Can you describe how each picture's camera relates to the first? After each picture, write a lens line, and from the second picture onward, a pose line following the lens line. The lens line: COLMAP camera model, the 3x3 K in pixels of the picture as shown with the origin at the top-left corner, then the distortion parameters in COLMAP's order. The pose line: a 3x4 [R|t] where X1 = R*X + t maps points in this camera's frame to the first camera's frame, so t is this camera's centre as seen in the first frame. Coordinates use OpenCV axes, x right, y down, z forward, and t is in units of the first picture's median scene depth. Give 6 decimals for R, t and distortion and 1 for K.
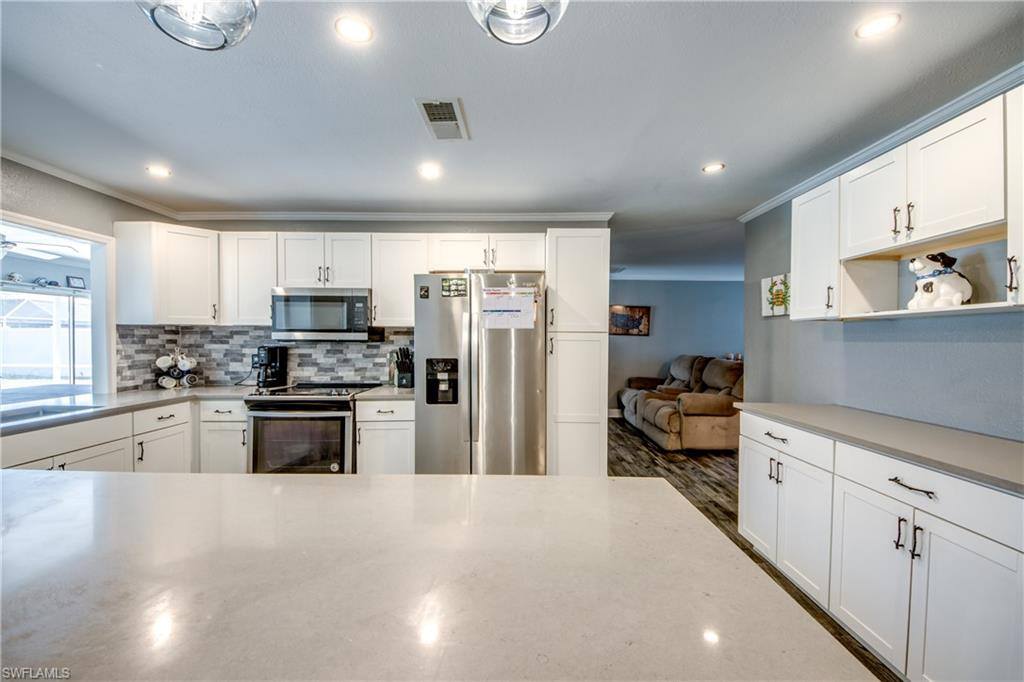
lens RADIAL K [[407.6, 0, 512.1], [0, 407.6, 342.8], [0, 0, 1]] dist [0.046487, -0.031922]
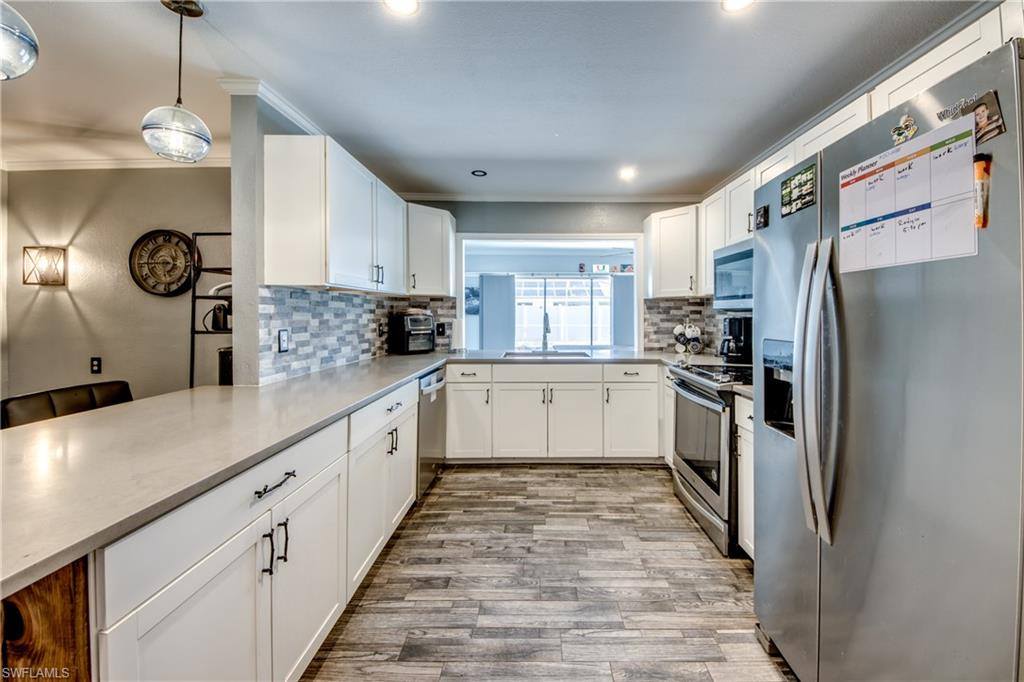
lens RADIAL K [[392.3, 0, 537.4], [0, 392.3, 314.6], [0, 0, 1]] dist [0.028709, -0.022417]
pose [[0.024746, 0.001155, -0.999693, 0.264675], [-0.007550, 0.999971, 0.000969, 0.006364], [0.999665, 0.007523, 0.024754, 0.588699]]
